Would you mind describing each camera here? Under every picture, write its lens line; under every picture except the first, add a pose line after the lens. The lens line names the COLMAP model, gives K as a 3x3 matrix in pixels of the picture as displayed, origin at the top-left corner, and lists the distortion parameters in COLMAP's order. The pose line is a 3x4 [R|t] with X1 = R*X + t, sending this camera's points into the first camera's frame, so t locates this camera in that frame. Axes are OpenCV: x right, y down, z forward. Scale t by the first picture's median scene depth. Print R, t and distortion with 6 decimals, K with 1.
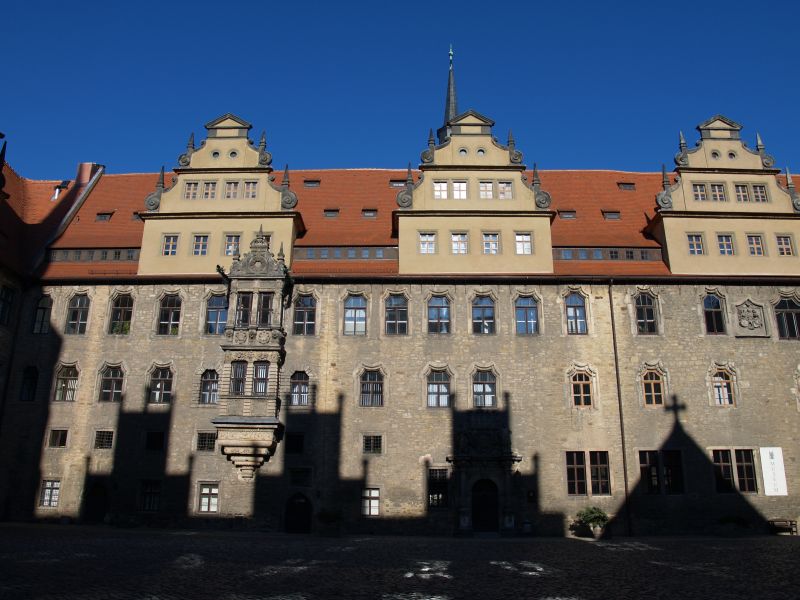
lens RADIAL K [[651.1, 0, 404.1], [0, 651.1, 299.0], [0, 0, 1]] dist [-0.117997, 0.053788]
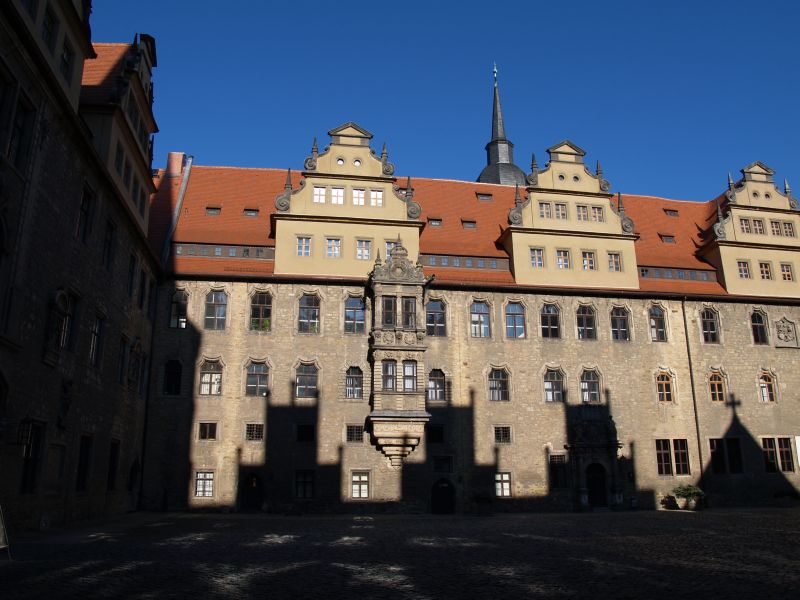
lens RADIAL K [[651.1, 0, 399.1], [0, 651.1, 299.3], [0, 0, 1]] dist [-0.117997, 0.053788]
pose [[0.983918, 0.037930, 0.174546, -0.419501], [-0.043657, 0.998623, 0.029083, -0.037405], [-0.173202, -0.036236, 0.984219, -0.079987]]
